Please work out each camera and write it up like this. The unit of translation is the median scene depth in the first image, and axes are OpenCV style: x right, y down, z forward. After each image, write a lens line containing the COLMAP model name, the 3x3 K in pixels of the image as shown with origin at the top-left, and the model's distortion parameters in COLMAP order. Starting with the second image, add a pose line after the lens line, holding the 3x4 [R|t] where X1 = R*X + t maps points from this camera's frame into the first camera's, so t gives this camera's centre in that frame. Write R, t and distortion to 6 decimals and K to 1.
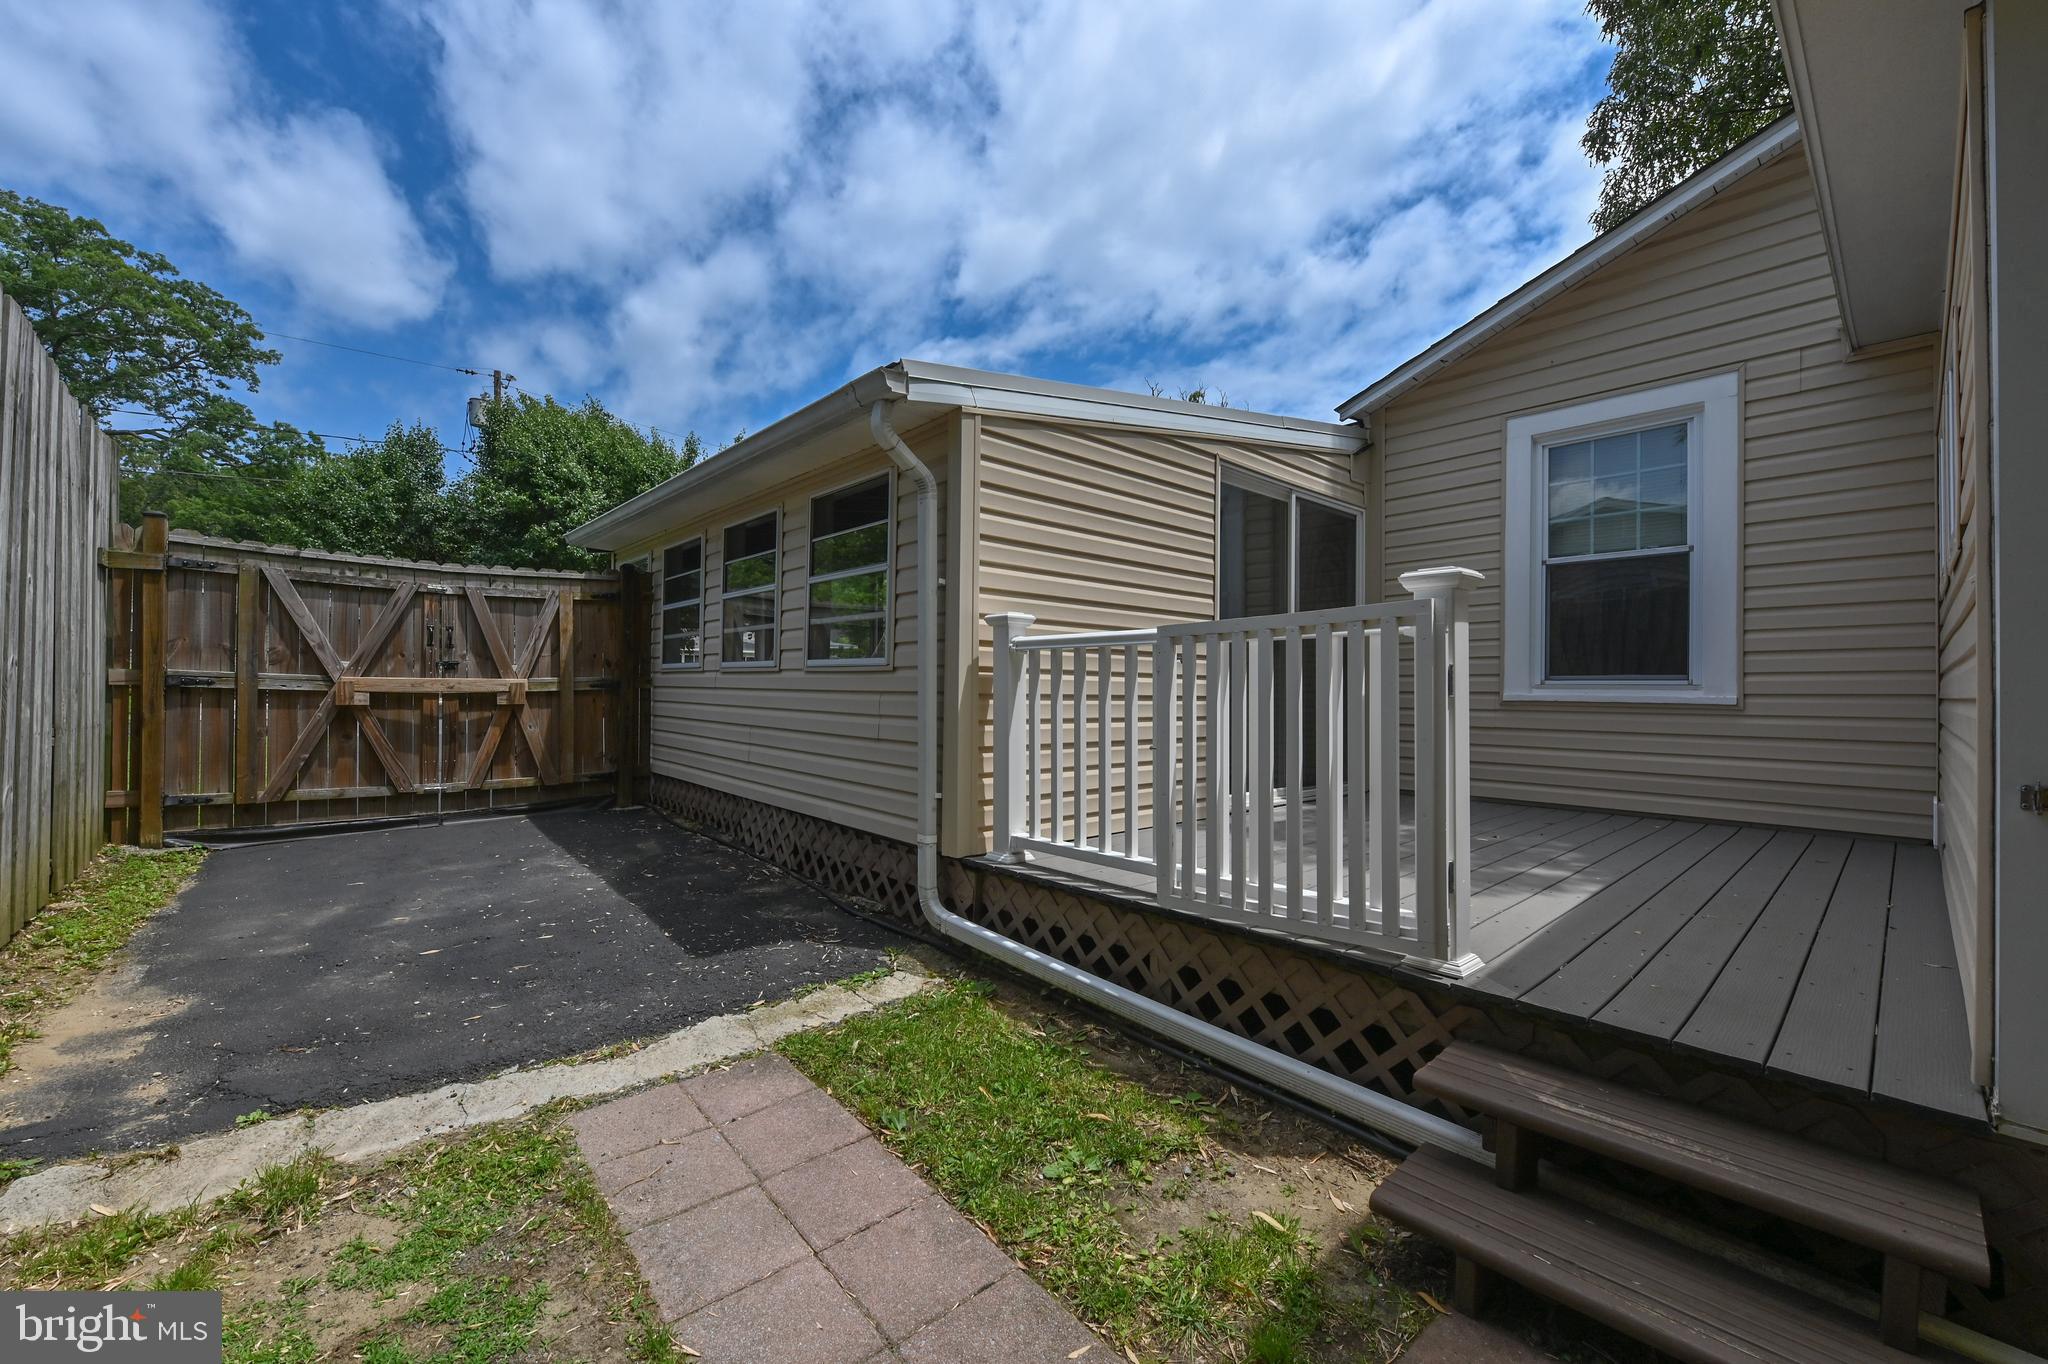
lens RADIAL K [[819.1, 0, 1016.0], [0, 819.1, 693.7], [0, 0, 1]] dist [-0.002744, -0.001796]
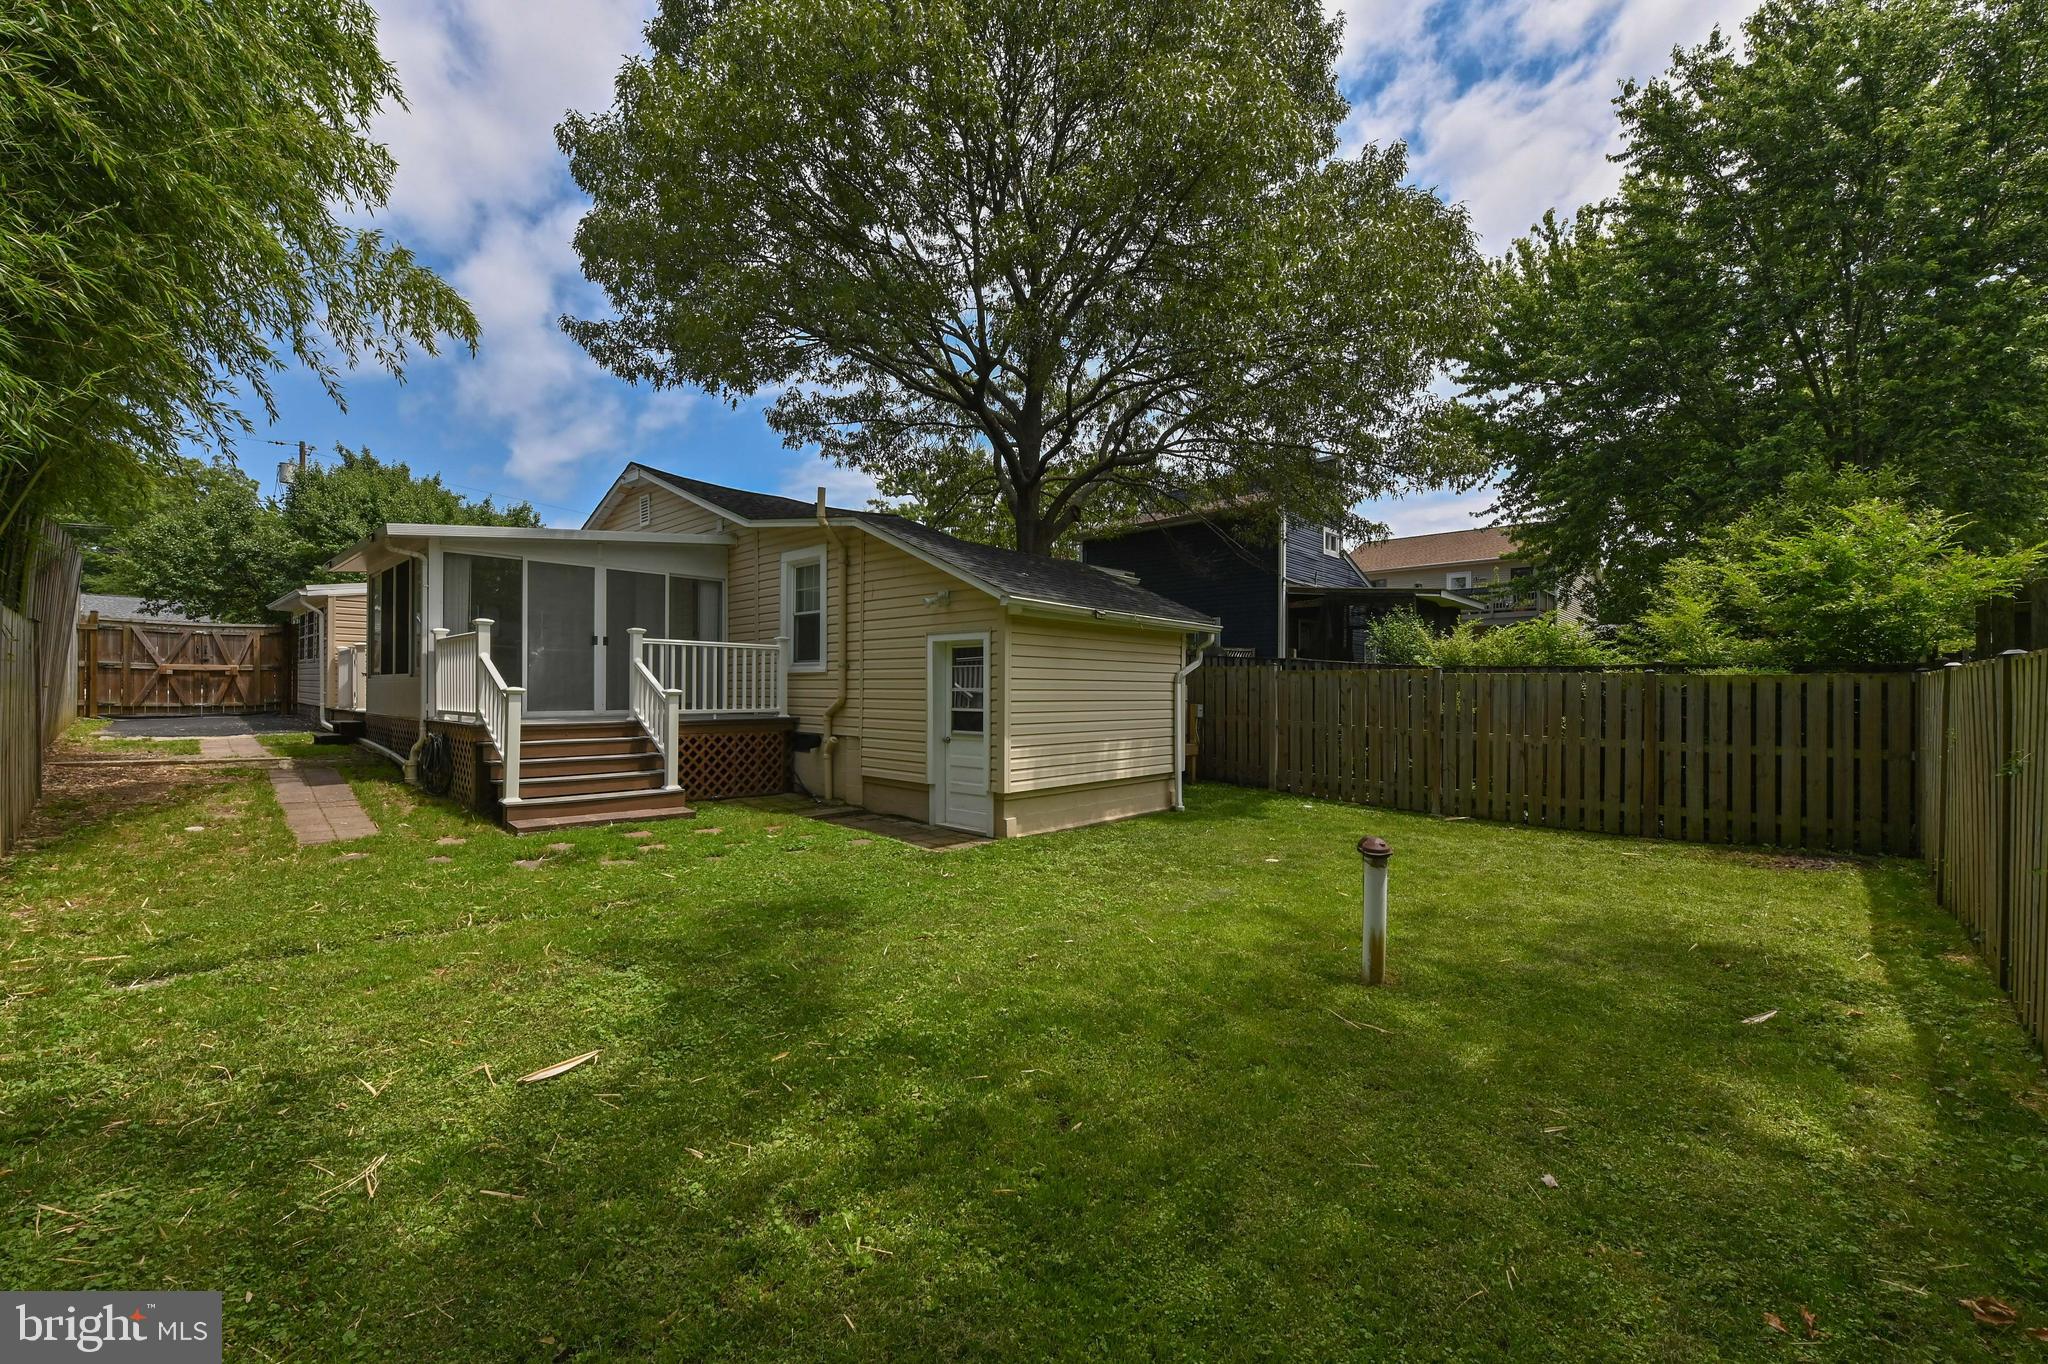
lens RADIAL K [[819.1, 0, 1022.9], [0, 819.1, 694.3], [0, 0, 1]] dist [-0.002744, -0.001796]
pose [[0.994086, -0.003240, 0.108546, 1.731359], [0.003072, 0.999994, 0.001706, 0.083188], [-0.108551, -0.001363, 0.994090, -2.012363]]
